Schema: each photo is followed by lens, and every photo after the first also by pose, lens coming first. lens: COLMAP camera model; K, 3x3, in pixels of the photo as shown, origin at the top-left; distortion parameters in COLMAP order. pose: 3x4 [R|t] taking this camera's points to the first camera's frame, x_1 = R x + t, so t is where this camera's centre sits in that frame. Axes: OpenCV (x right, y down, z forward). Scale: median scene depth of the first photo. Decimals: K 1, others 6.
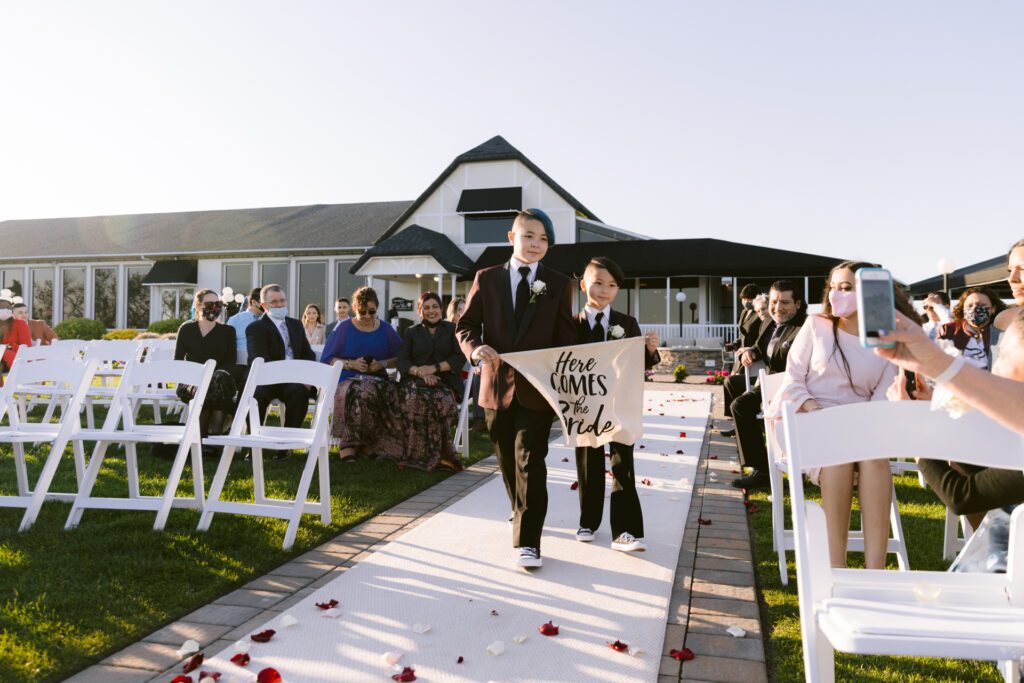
lens RADIAL K [[647.9, 0, 512.0], [0, 647.9, 341.5], [0, 0, 1]] dist [0.000697, -0.000196]
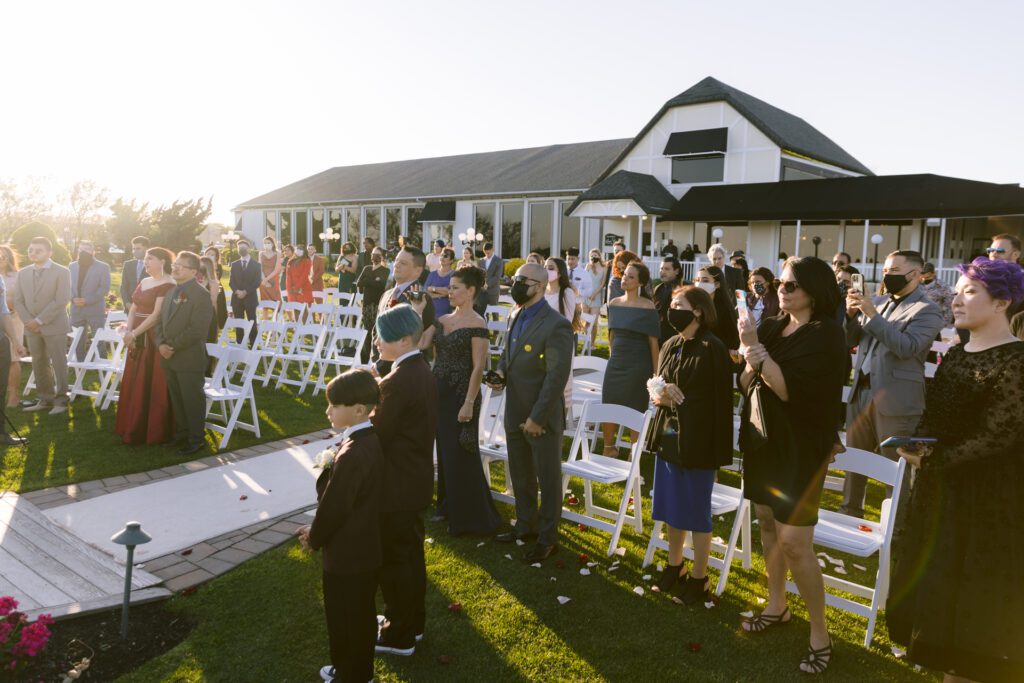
lens RADIAL K [[647.9, 0, 512.0], [0, 647.9, 341.5], [0, 0, 1]] dist [0.000697, -0.000196]
pose [[0.917800, 0.067519, -0.391260, 0.124284], [-0.014540, 0.990489, 0.136820, -0.034862], [0.396776, -0.119884, 0.910053, -0.122177]]
